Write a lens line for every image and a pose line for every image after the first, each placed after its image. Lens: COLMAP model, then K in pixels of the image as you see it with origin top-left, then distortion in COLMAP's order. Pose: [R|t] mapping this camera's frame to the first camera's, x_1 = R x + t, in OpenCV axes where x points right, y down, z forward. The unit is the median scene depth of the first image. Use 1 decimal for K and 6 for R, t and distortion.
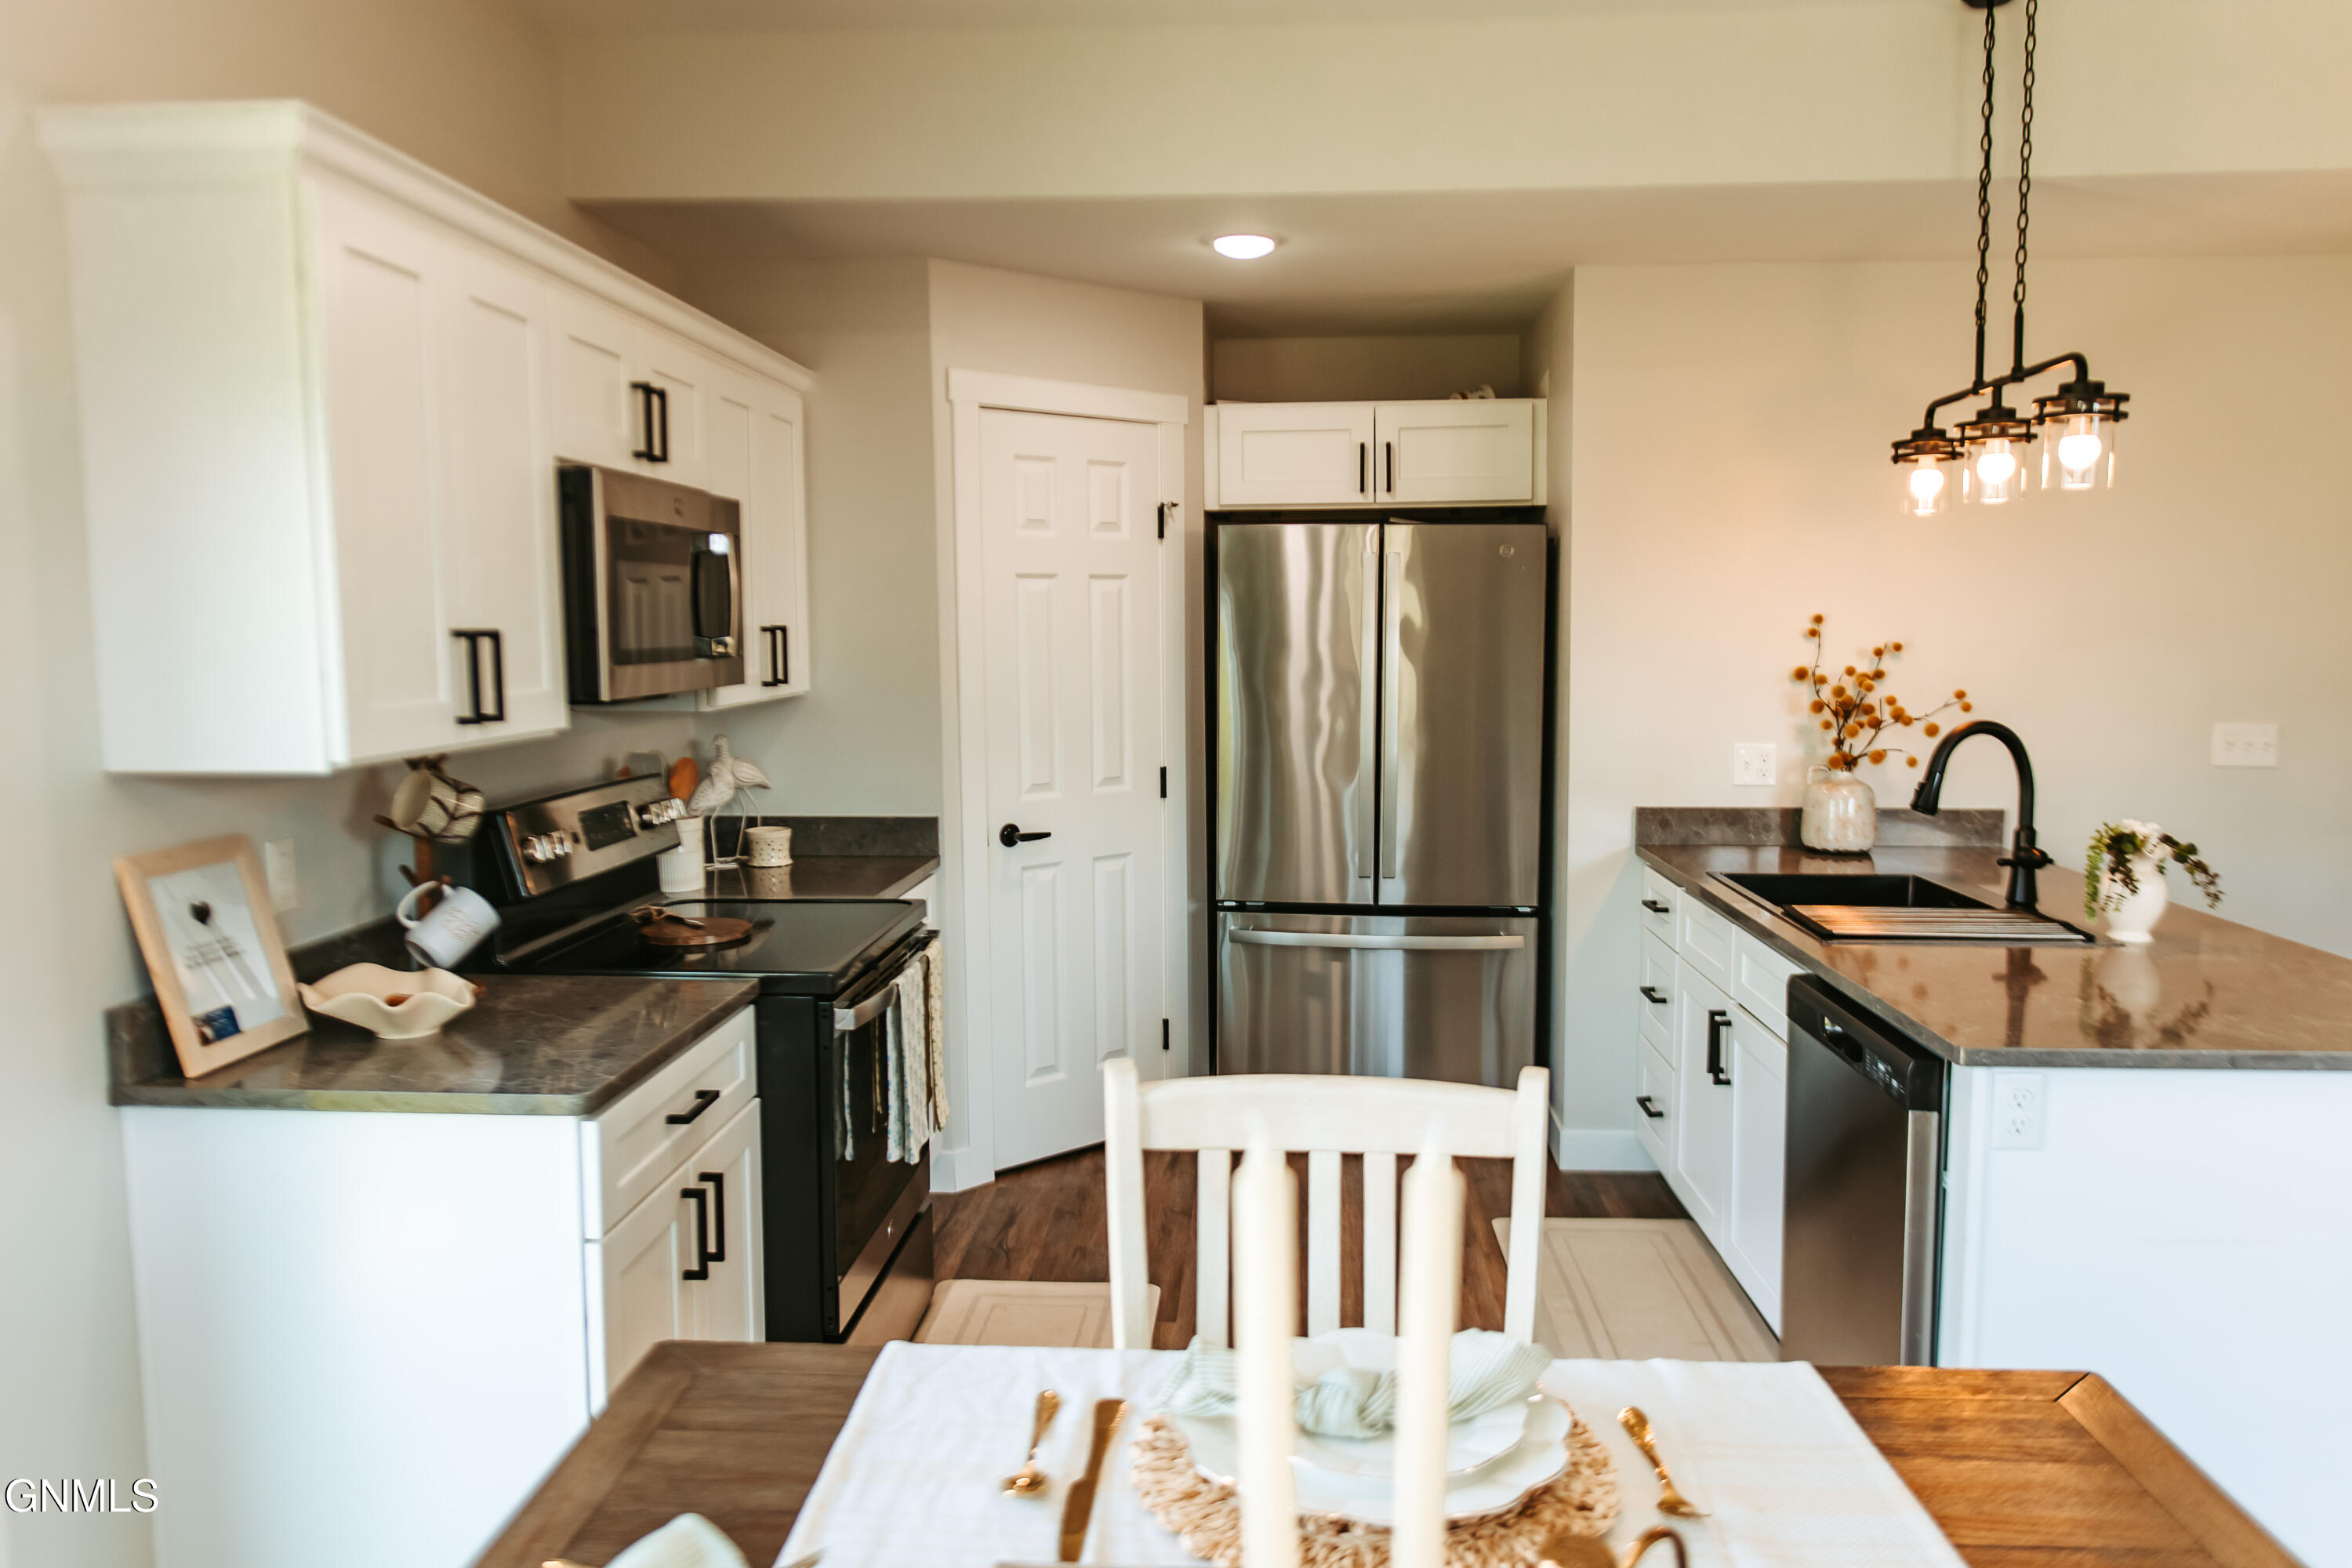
lens RADIAL K [[1678.3, 0, 1179.1], [0, 1678.3, 775.8], [0, 0, 1]] dist [-0.012936, 0.004553]
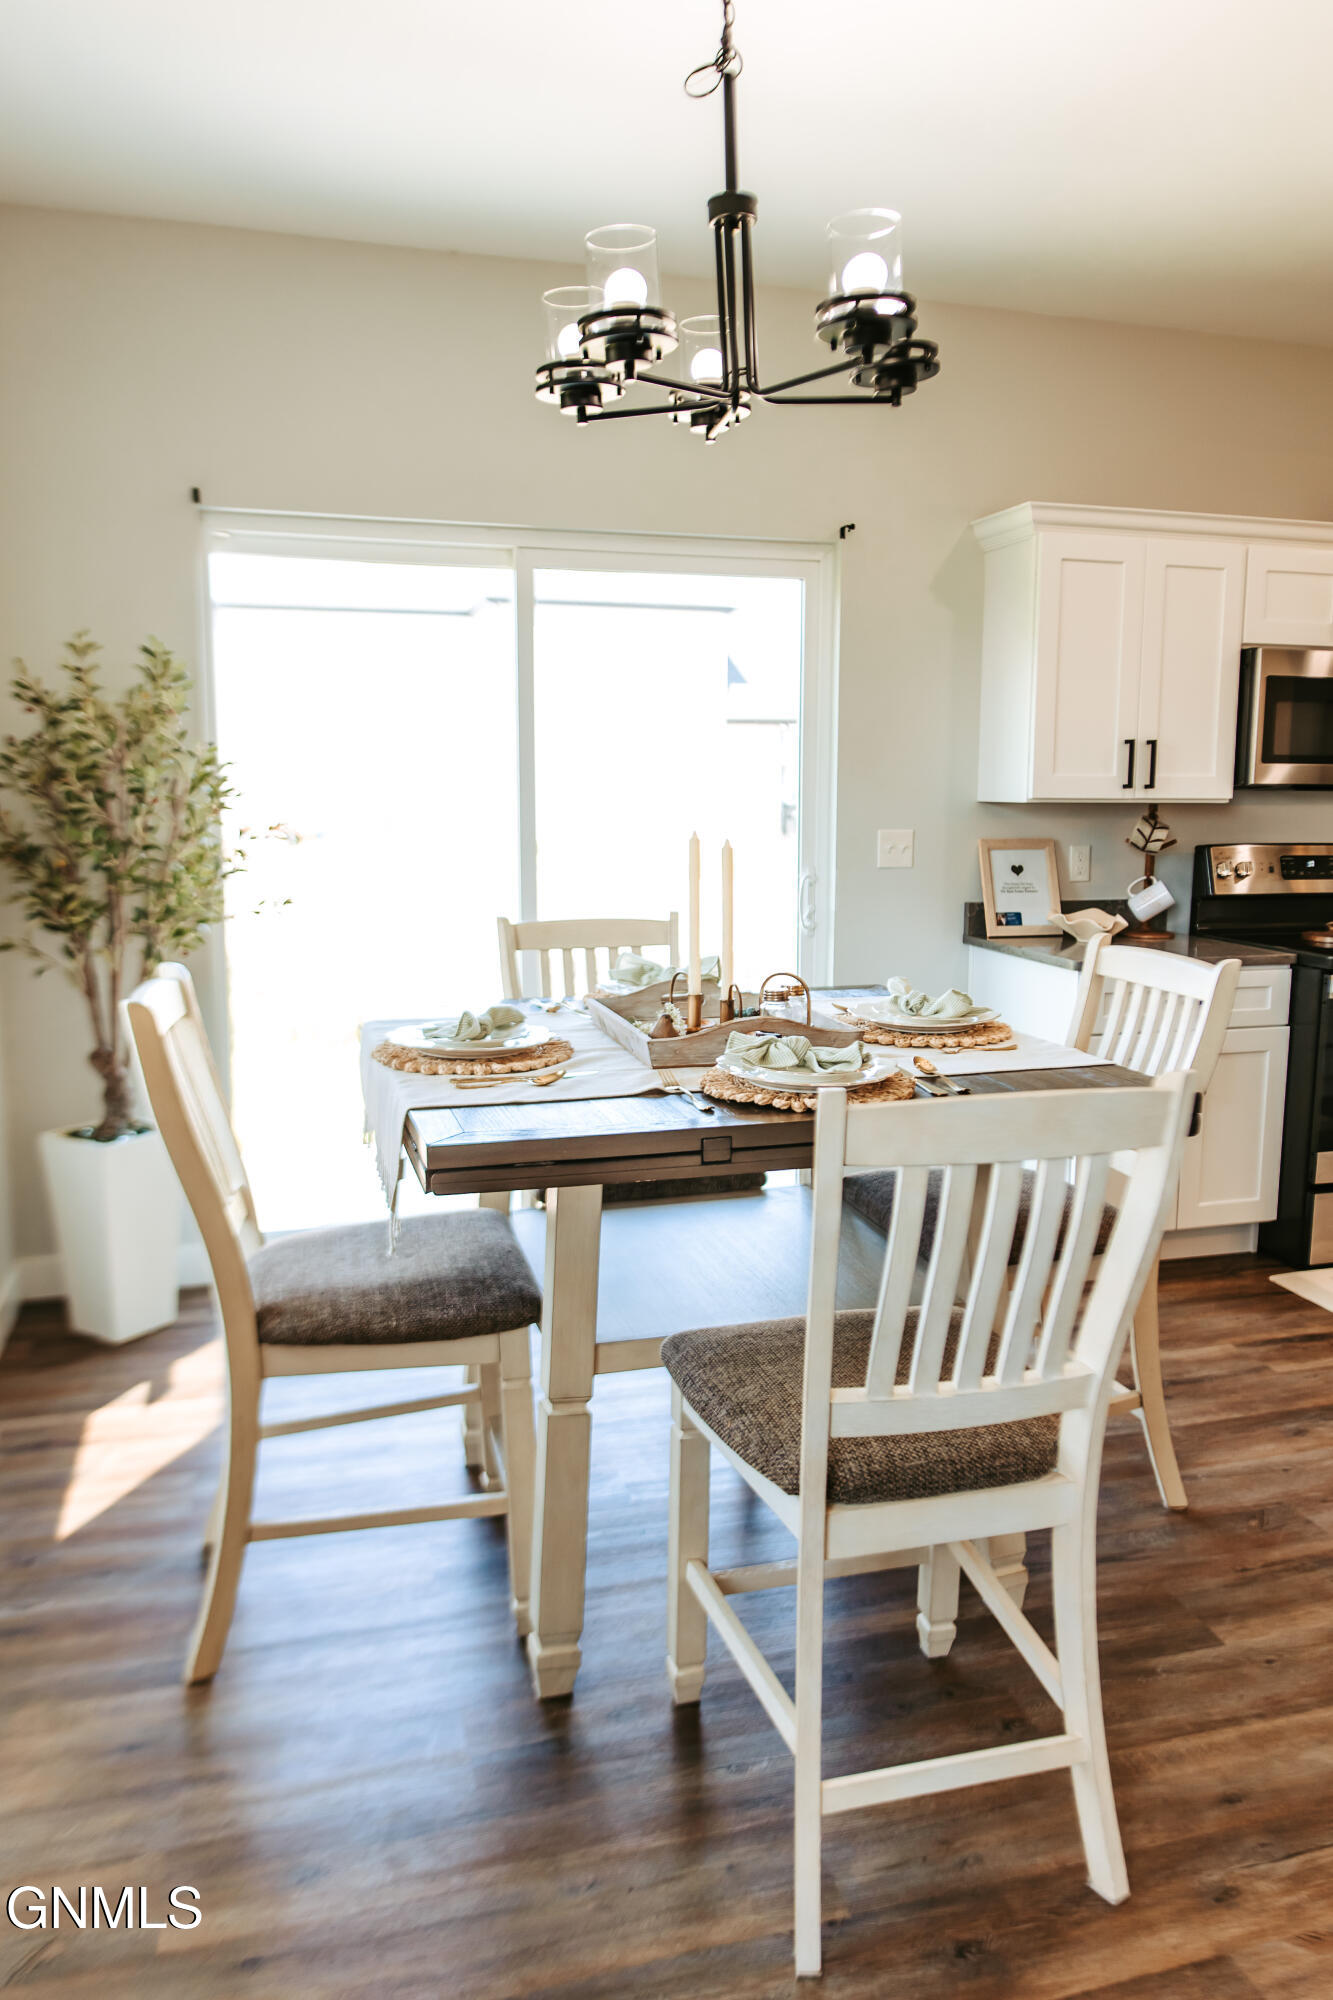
lens RADIAL K [[1442.1, 0, 668.0], [0, 1442.1, 965.9], [0, 0, 1]] dist [-0.002224, 0.003631]
pose [[0.336066, 0.129581, -0.932882, 0.590847], [-0.096527, 0.990013, 0.102744, 0.031908], [0.936879, 0.055519, 0.345218, -0.047349]]
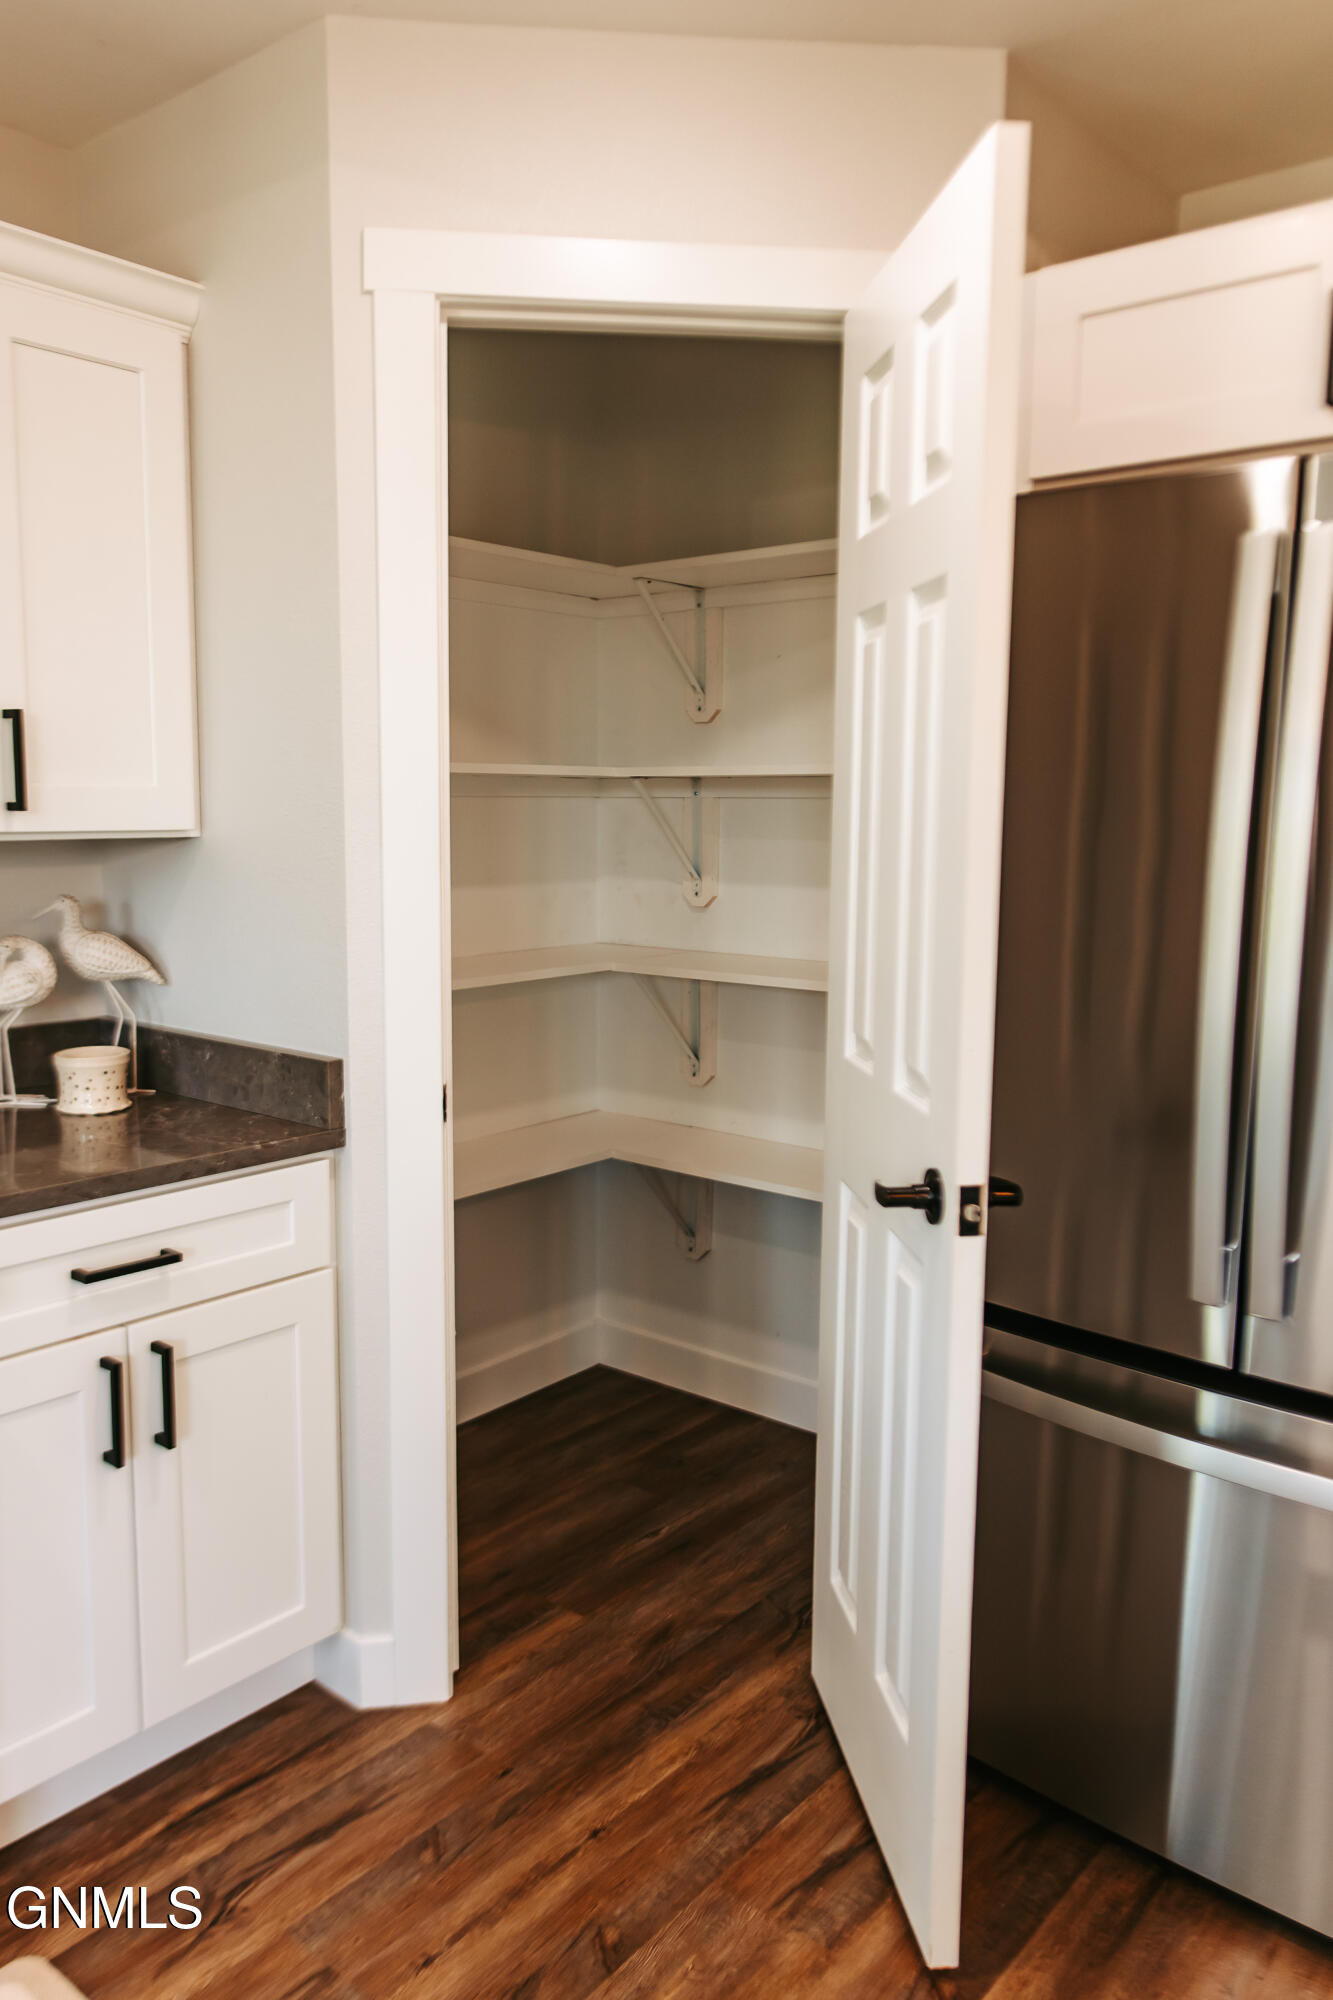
lens RADIAL K [[1520.4, 0, 627.5], [0, 1520.4, 993.9], [0, 0, 1]] dist [-0.029252, 0.002933]
pose [[0.808809, 0.090699, -0.581035, 0.230998], [-0.069010, 0.995847, 0.059387, -0.035469], [0.584009, -0.007936, 0.811709, 0.661673]]
